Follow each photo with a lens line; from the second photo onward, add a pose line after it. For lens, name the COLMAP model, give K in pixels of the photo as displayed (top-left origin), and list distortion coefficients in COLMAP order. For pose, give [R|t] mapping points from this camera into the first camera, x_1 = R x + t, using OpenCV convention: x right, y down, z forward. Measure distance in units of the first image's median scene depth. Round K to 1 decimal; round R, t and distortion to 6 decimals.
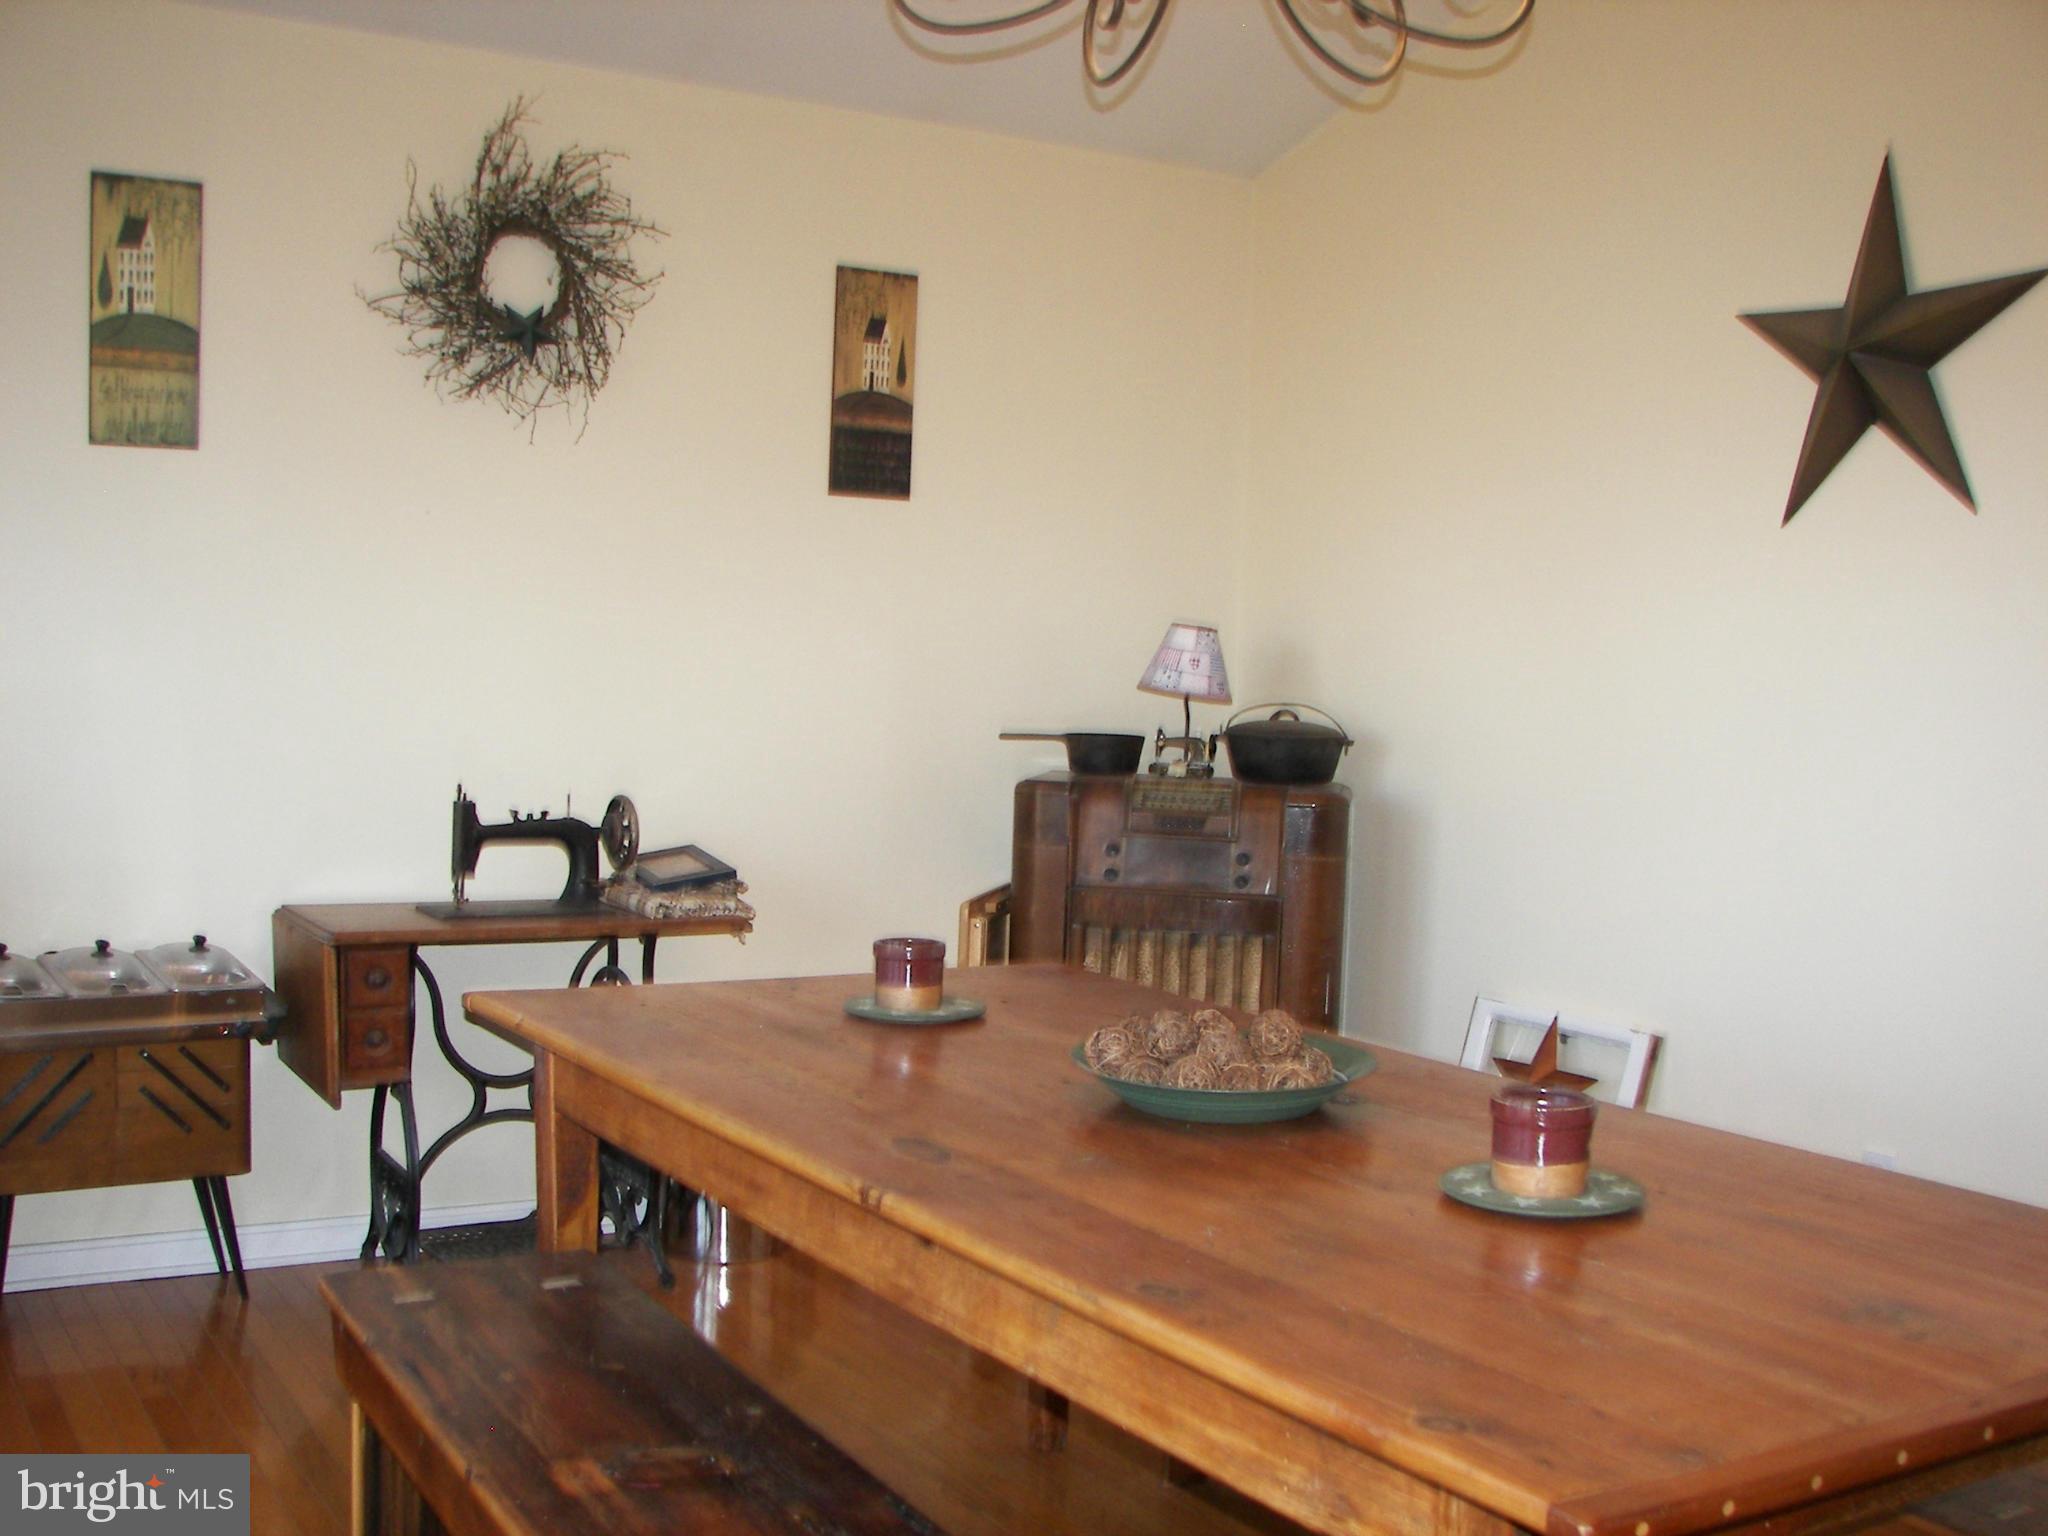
lens RADIAL K [[2213.5, 0, 1021.0], [0, 2213.5, 780.0], [0, 0, 1]] dist [-0.245895, 0.328981]
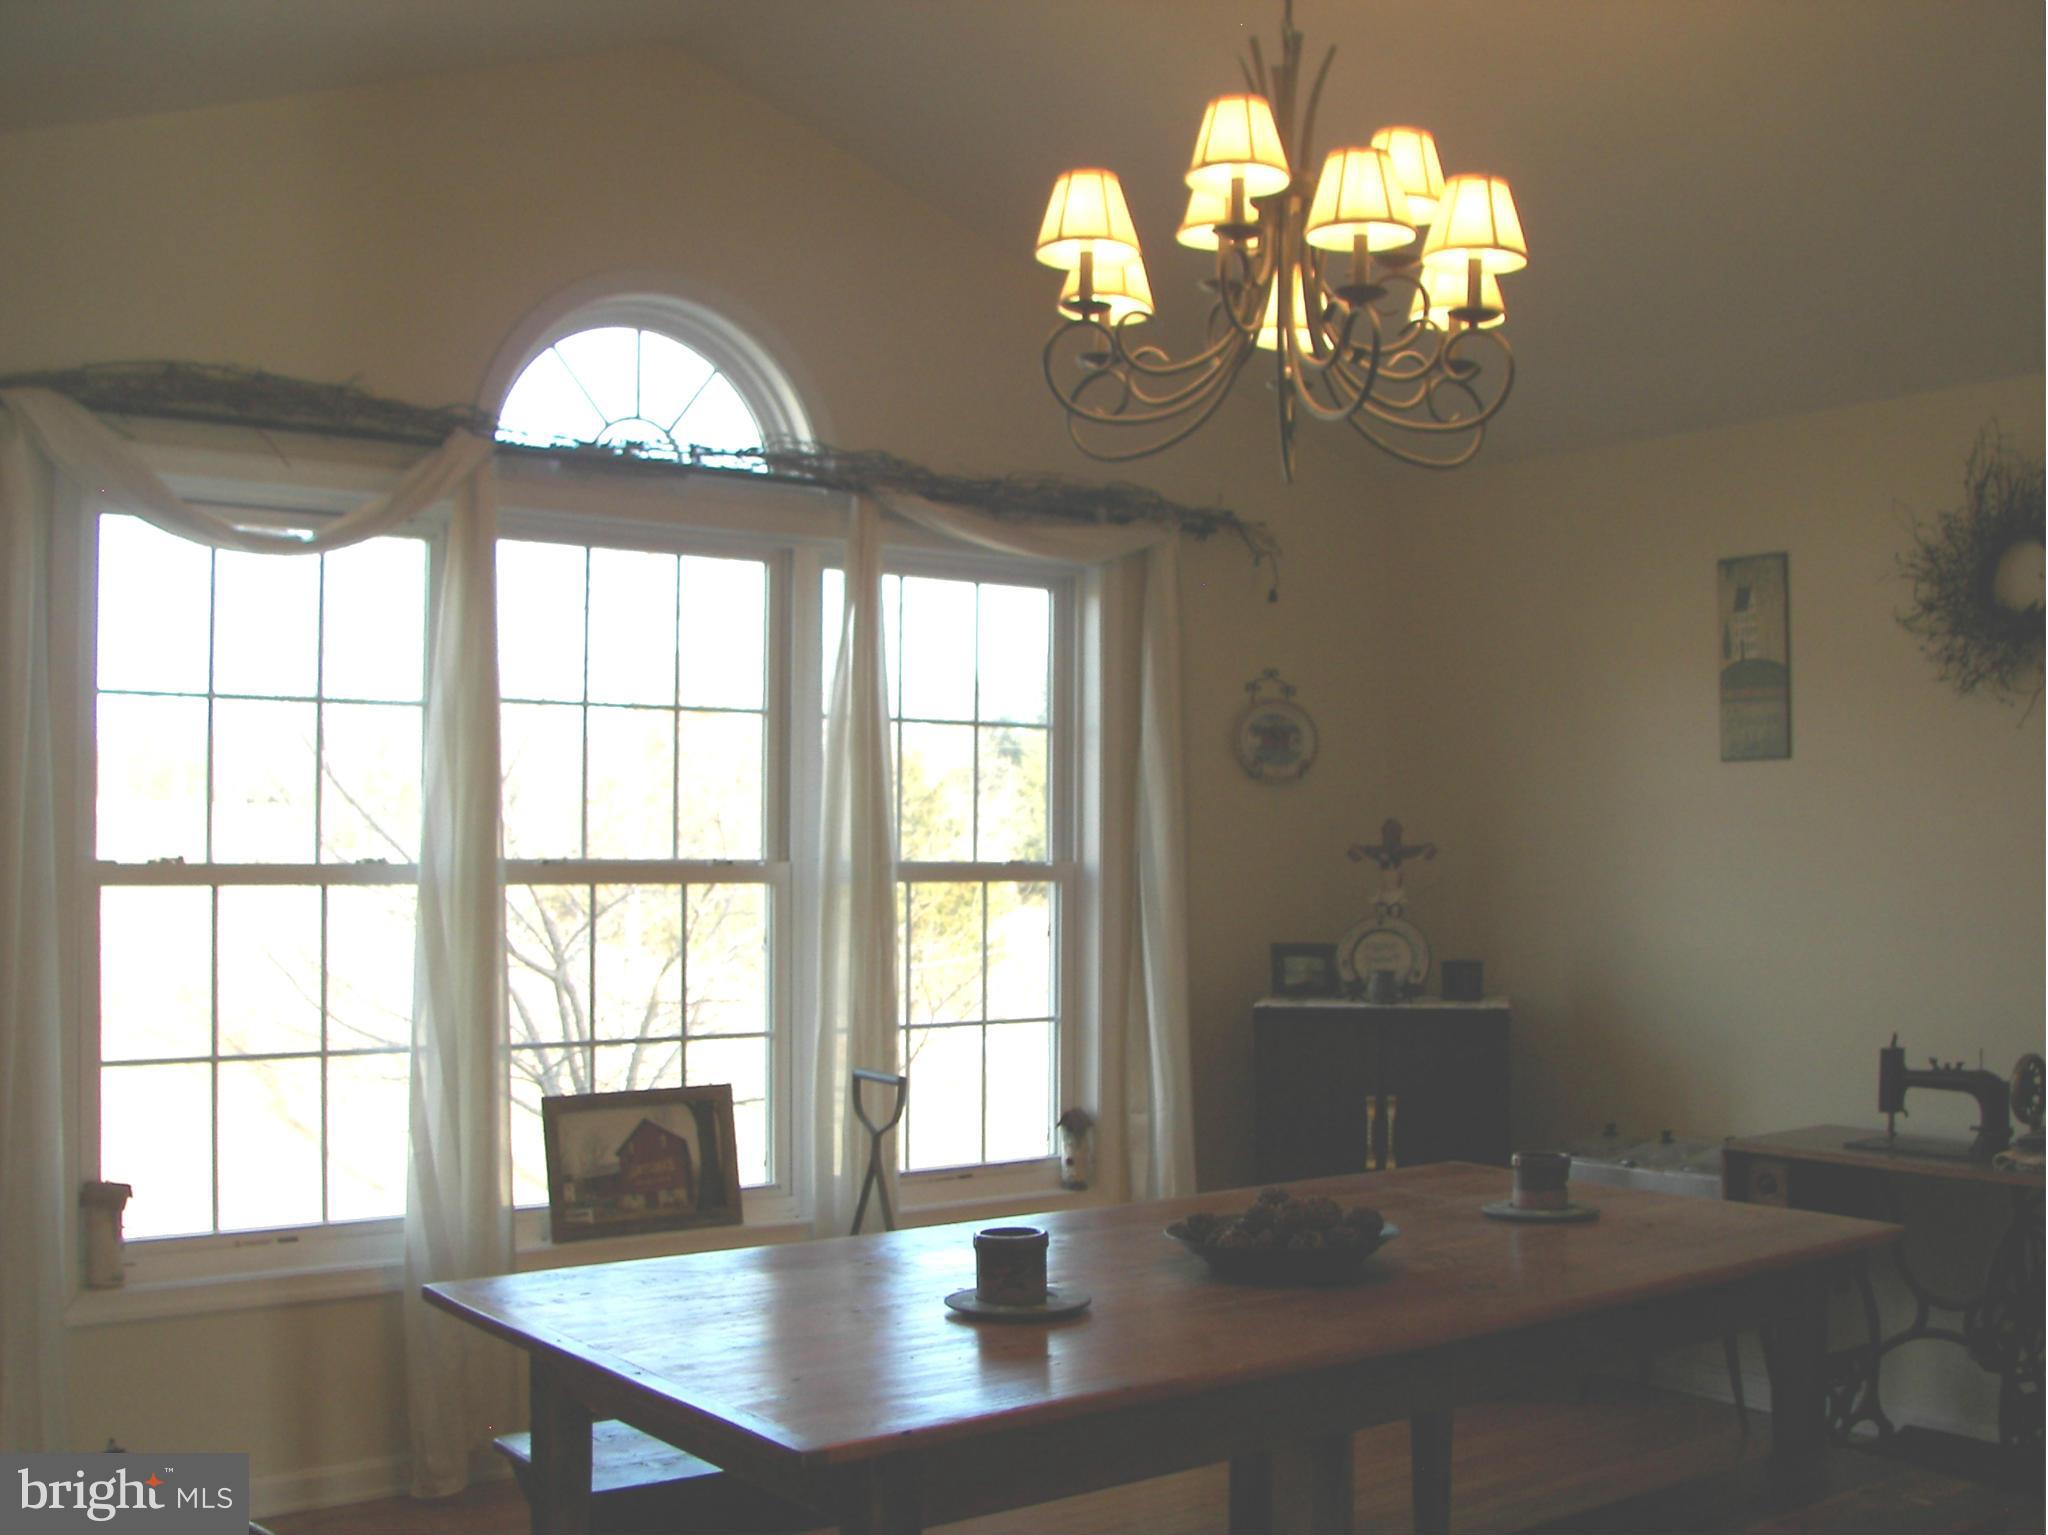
lens RADIAL K [[2213.5, 0, 1021.0], [0, 2213.5, 779.5], [0, 0, 1]] dist [-0.245895, 0.328981]
pose [[0.103752, -0.067589, -0.992304, 0.835931], [-0.065089, 0.995088, -0.074584, -0.017329], [0.992471, 0.072326, 0.098843, 0.420259]]
